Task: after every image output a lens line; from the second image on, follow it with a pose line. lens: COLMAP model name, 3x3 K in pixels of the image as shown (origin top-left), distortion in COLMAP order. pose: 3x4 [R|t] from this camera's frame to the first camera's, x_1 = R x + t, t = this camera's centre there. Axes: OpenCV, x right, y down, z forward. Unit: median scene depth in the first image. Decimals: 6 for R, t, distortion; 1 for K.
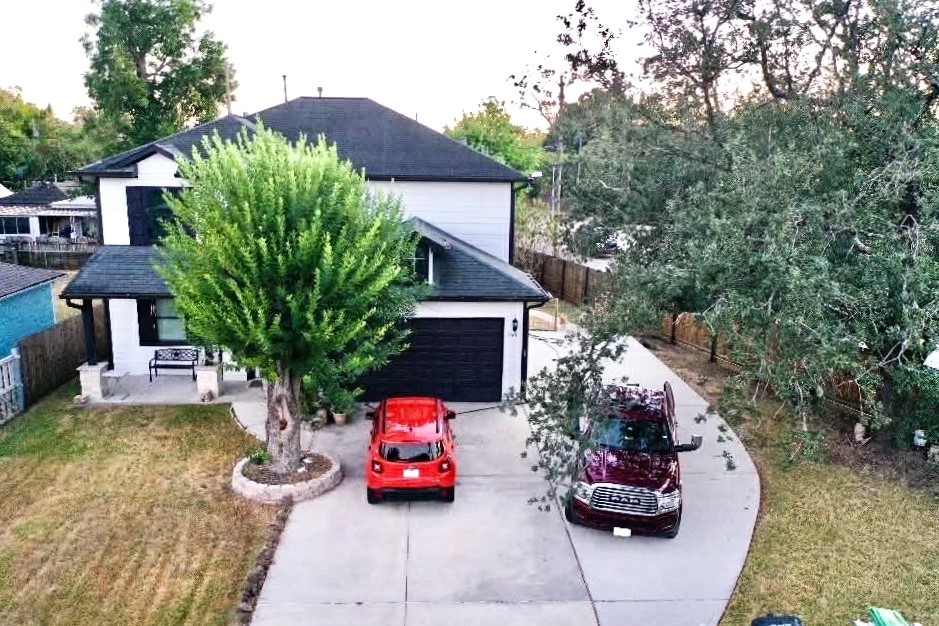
lens RADIAL K [[737.2, 0, 466.5], [0, 737.2, 311.8], [0, 0, 1]] dist [-0.005636, 0.001823]
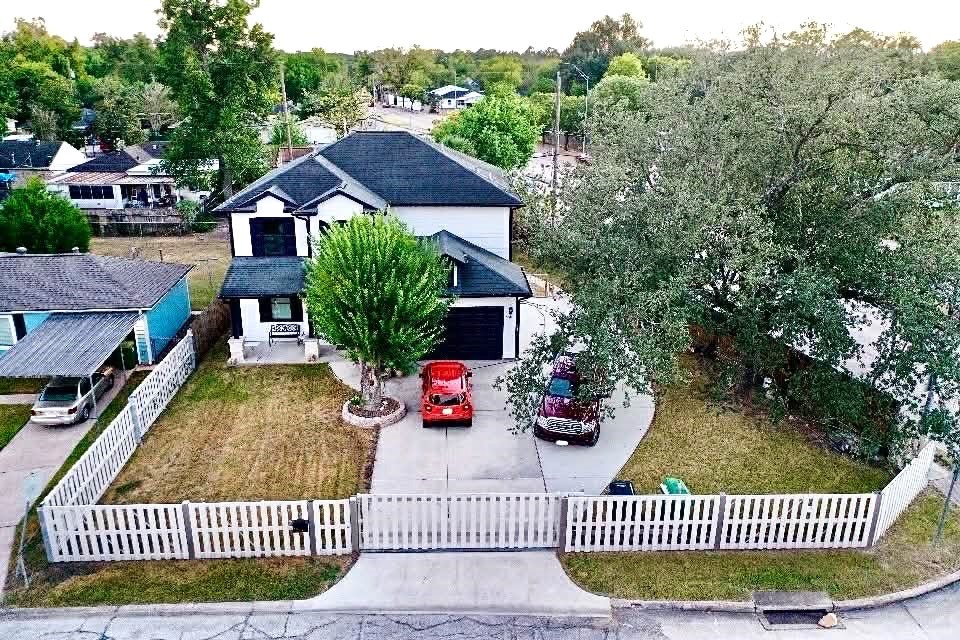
lens RADIAL K [[753.7, 0, 481.1], [0, 753.7, 320.7], [0, 0, 1]] dist [-0.005636, 0.001823]
pose [[0.999962, -0.006879, -0.005311, 0.014989], [0.007537, 0.990690, 0.135926, -0.216918], [0.004327, -0.135960, 0.990705, -0.684783]]
